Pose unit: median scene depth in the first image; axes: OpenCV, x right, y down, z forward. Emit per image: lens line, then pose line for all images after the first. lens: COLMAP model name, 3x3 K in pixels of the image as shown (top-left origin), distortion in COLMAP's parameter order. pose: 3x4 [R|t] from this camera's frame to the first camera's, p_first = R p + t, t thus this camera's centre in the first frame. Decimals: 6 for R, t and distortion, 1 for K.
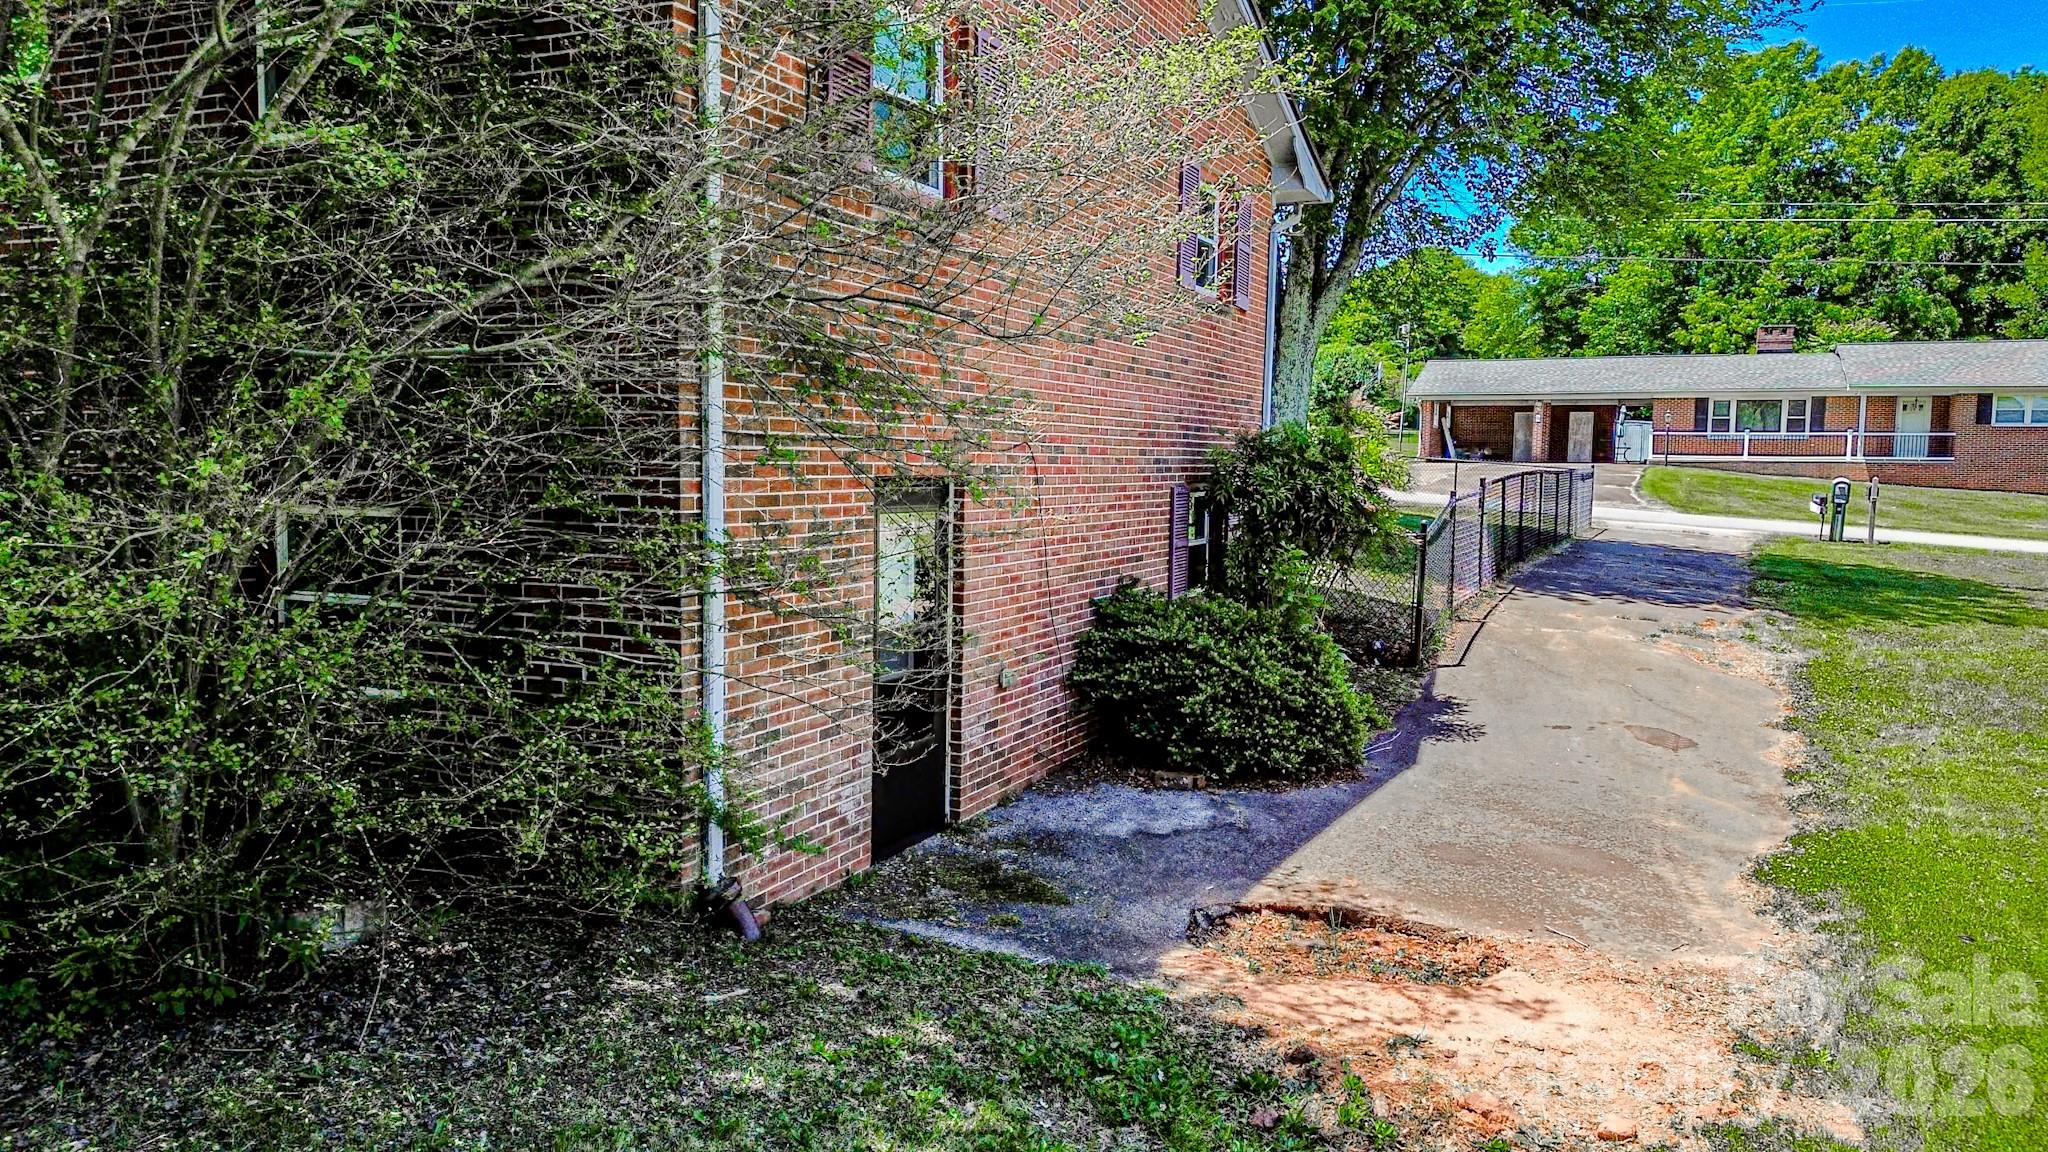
lens RADIAL K [[1438.7, 0, 1030.1], [0, 1438.7, 584.0], [0, 0, 1]] dist [0.062722, -0.068831]
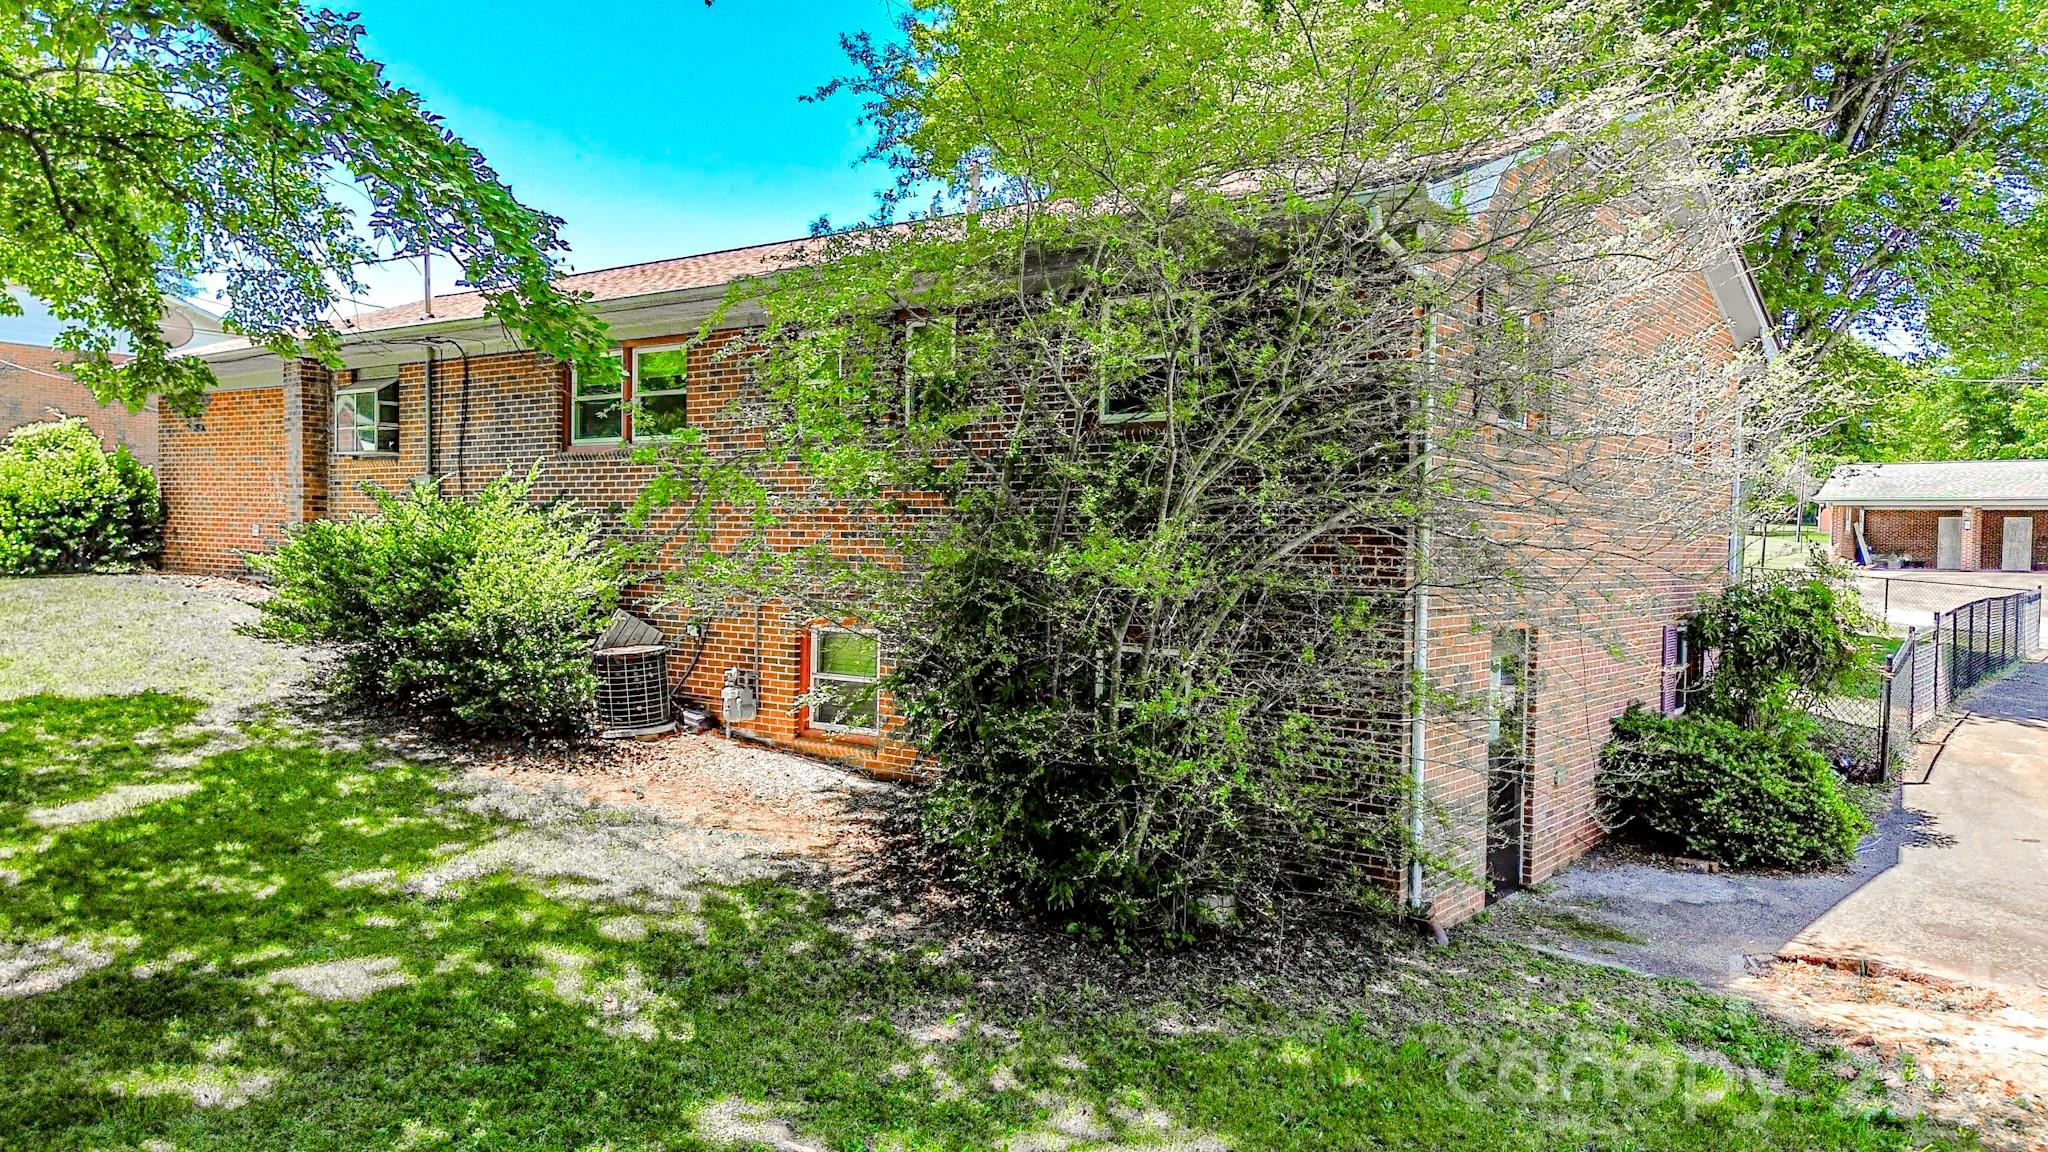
lens RADIAL K [[1438.7, 0, 1030.1], [0, 1438.7, 584.0], [0, 0, 1]] dist [0.062722, -0.068831]
pose [[0.973637, 0.010928, -0.227842, -0.178582], [-0.025278, 0.997869, -0.060161, -0.018969], [0.226699, 0.064334, 0.971838, -0.392991]]
